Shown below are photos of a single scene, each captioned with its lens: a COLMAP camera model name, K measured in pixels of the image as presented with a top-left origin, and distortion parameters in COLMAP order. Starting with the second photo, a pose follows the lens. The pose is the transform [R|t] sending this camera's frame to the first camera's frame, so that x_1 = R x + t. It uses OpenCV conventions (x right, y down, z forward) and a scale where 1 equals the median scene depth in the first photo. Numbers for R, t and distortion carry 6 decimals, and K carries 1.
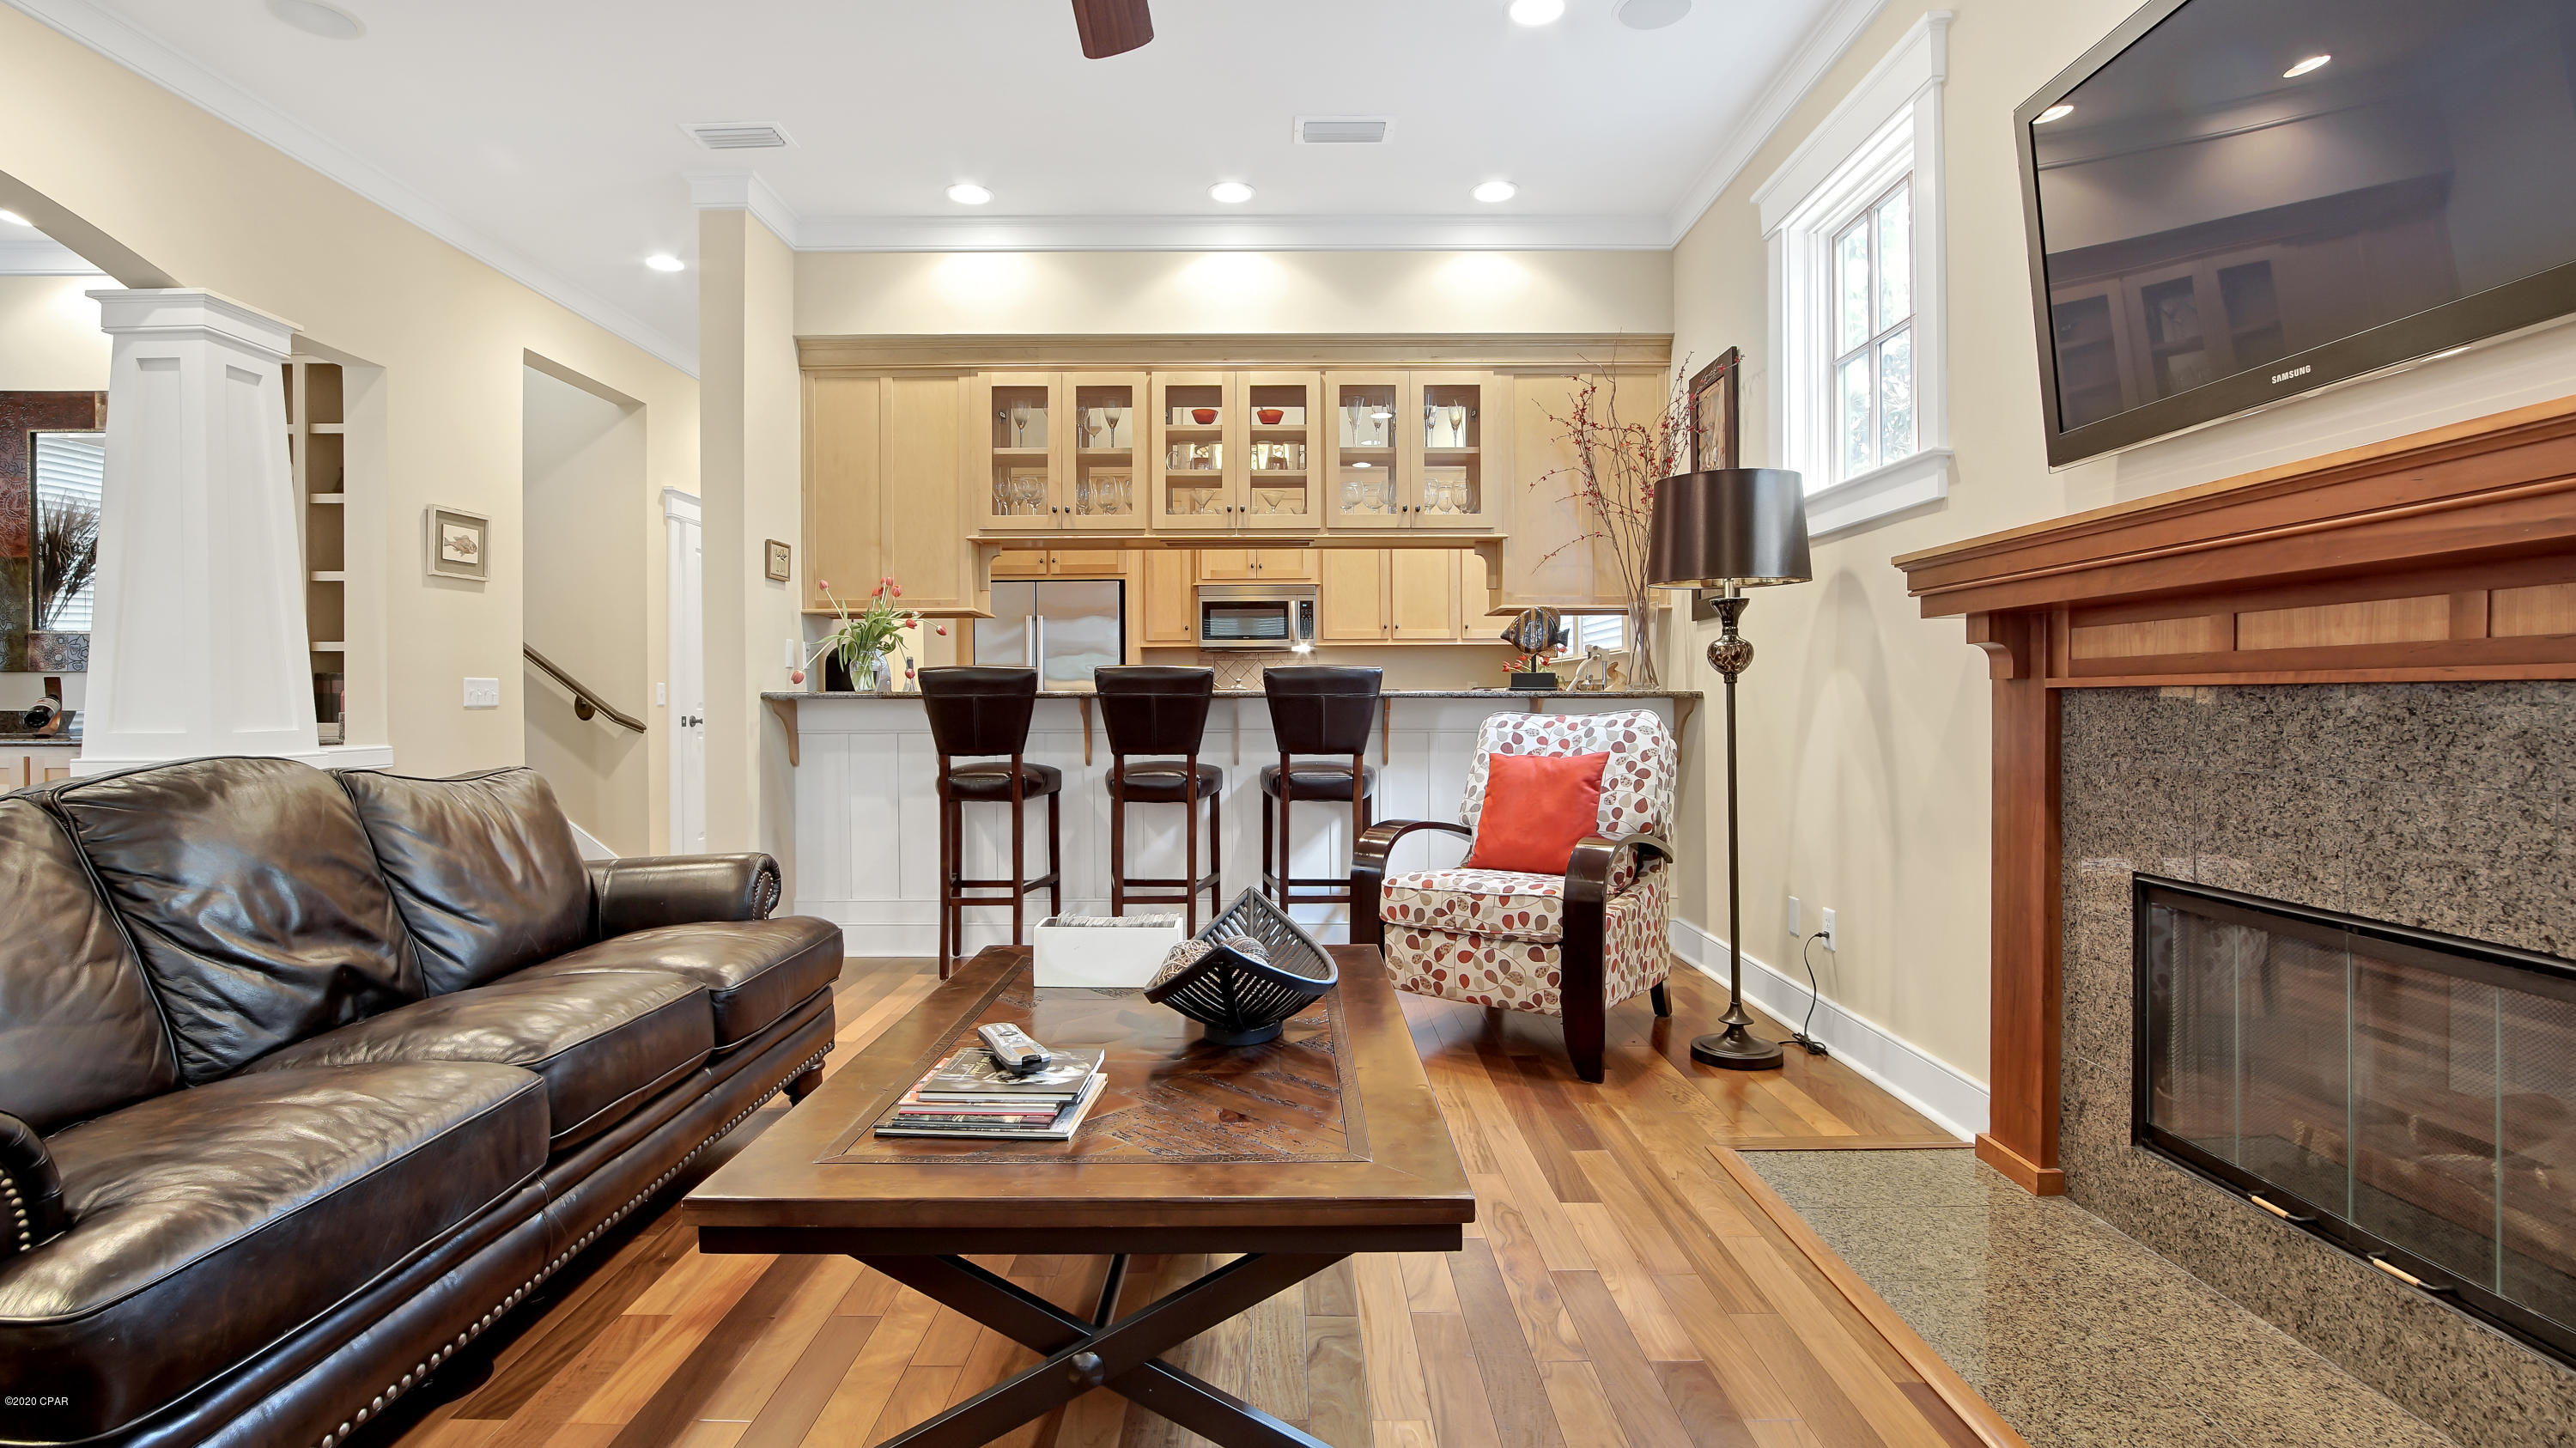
lens RADIAL K [[1189.5, 0, 1288.0], [0, 1189.5, 724.0], [0, 0, 1]] dist [-0.038371, 0.010091]
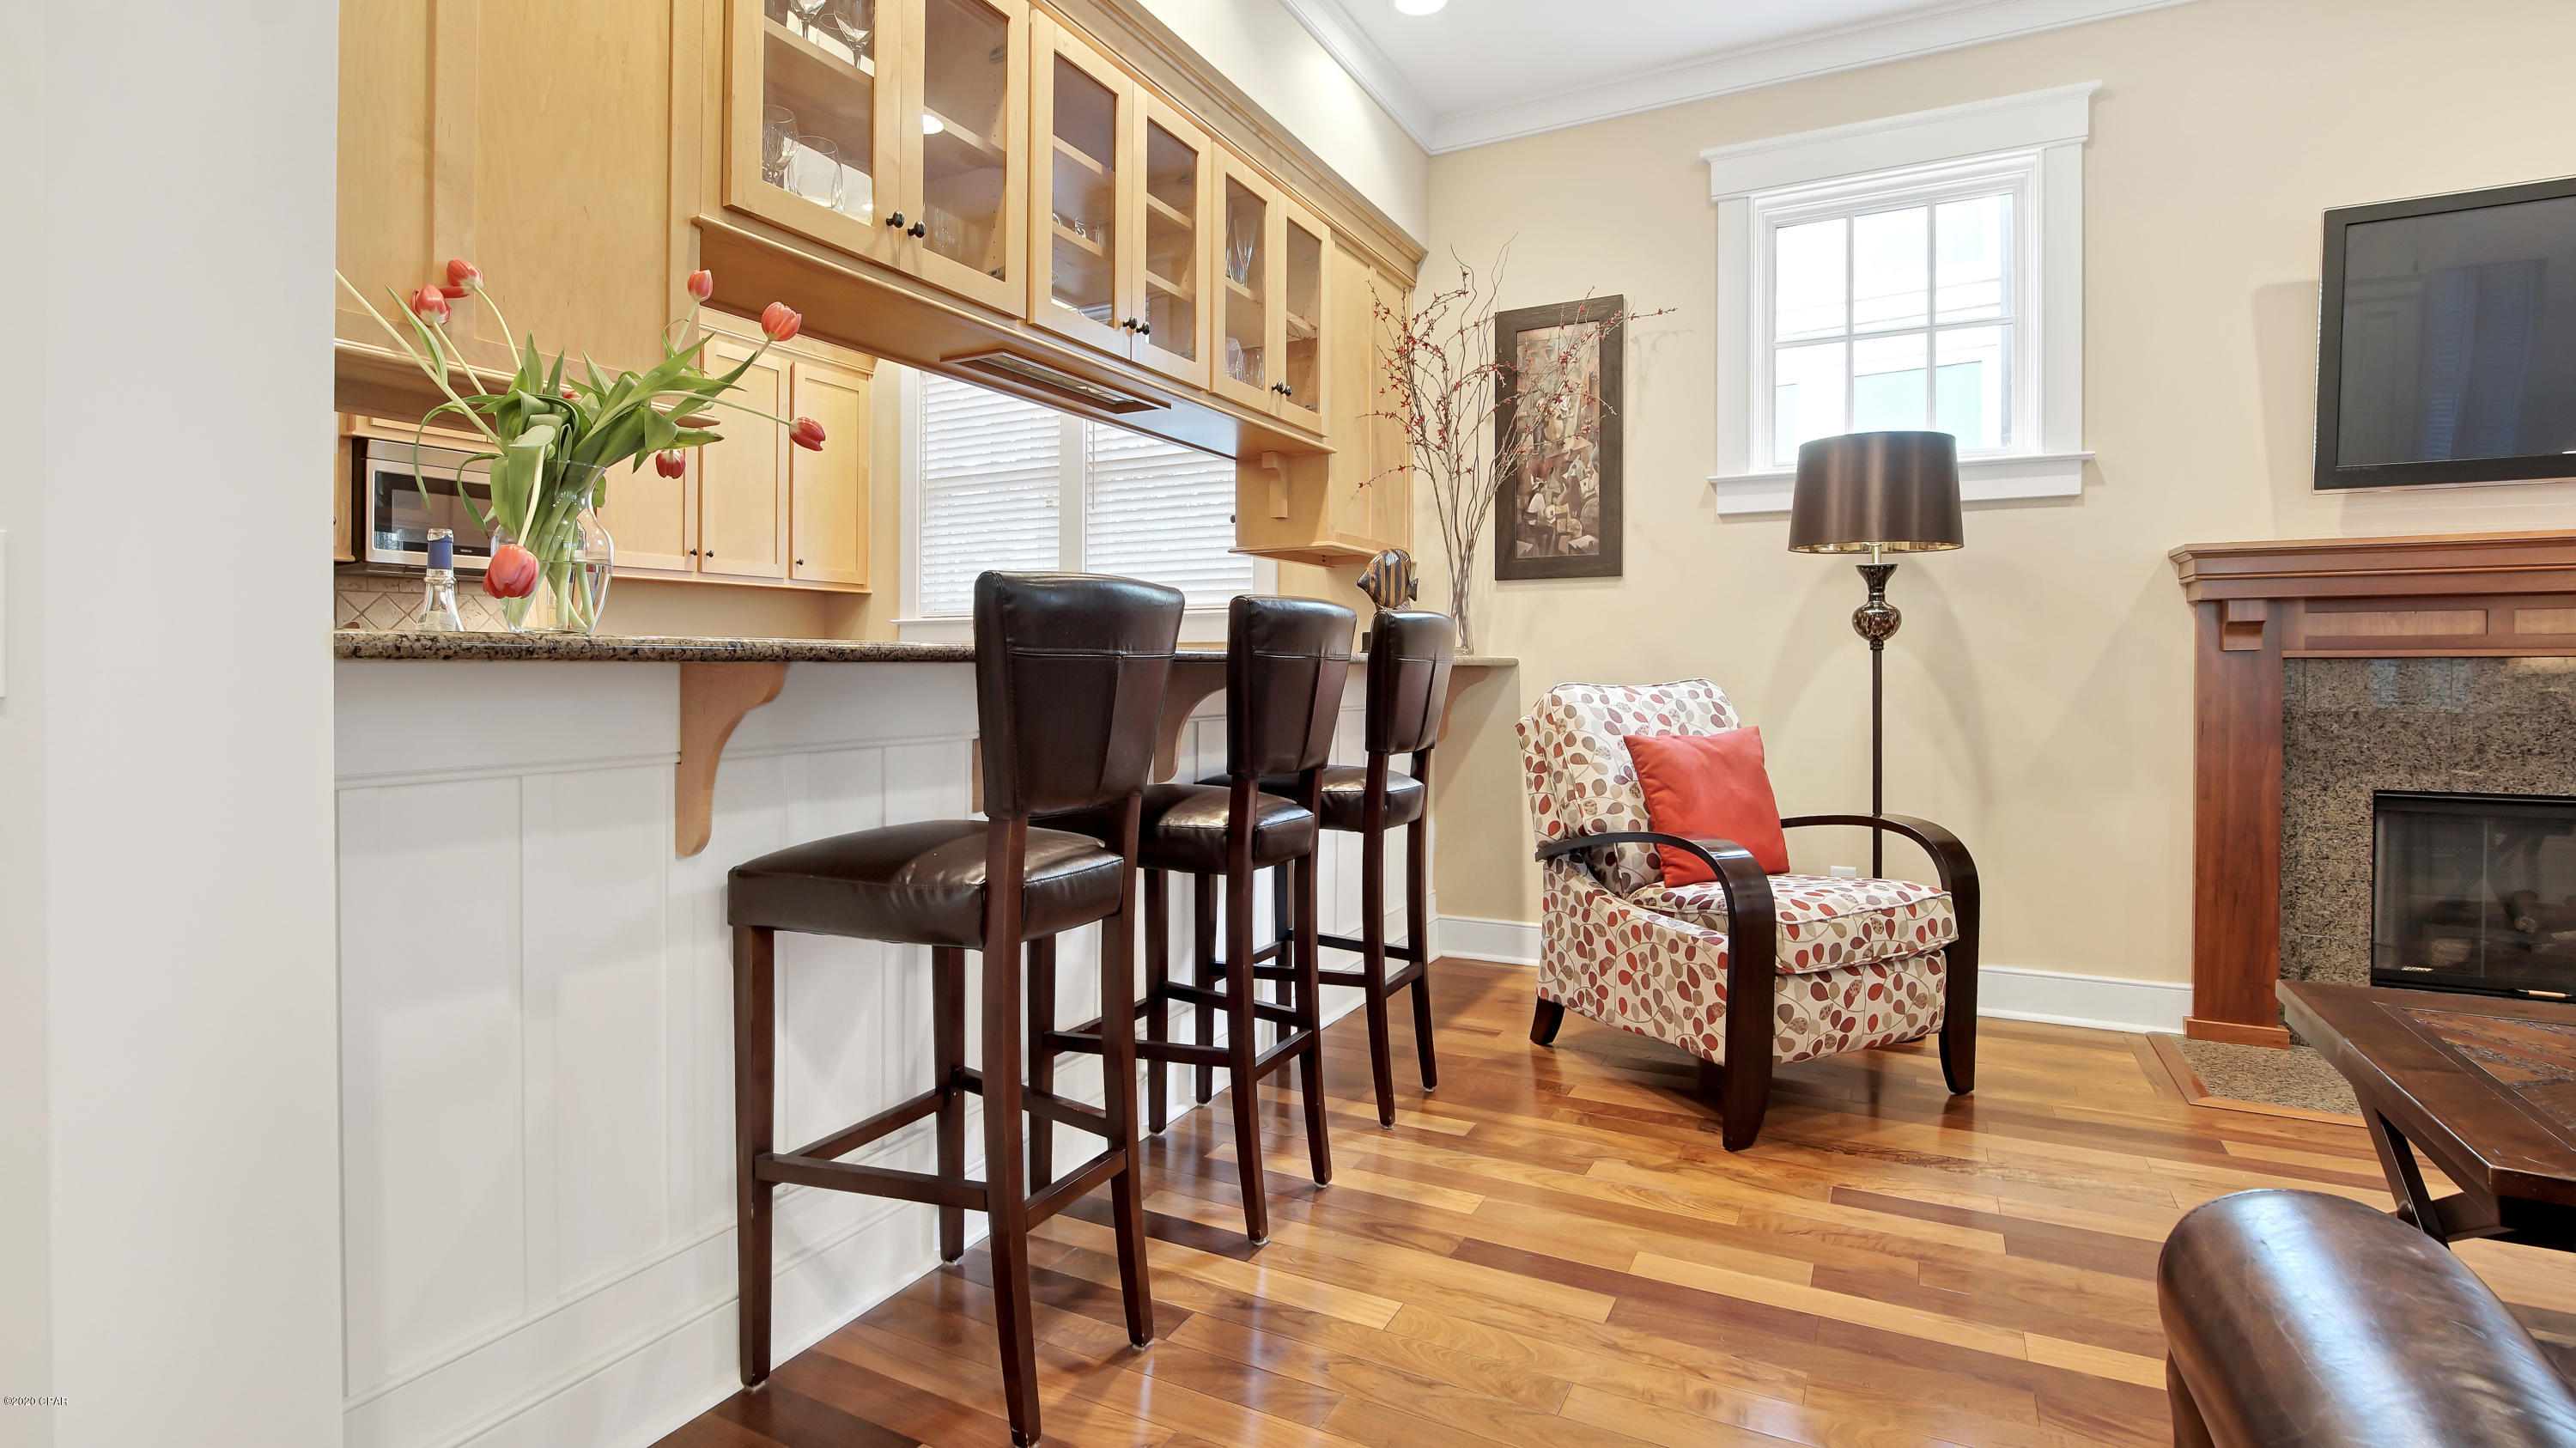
lens RADIAL K [[1212.2, 0, 1282.4], [0, 1212.2, 670.8], [0, 0, 1]] dist [-0.025372, 0.000101]
pose [[0.468835, -0.004274, 0.883275, -0.743781], [0.017064, 0.999846, -0.004219, -0.020965], [-0.883121, 0.017050, 0.468836, 0.971409]]
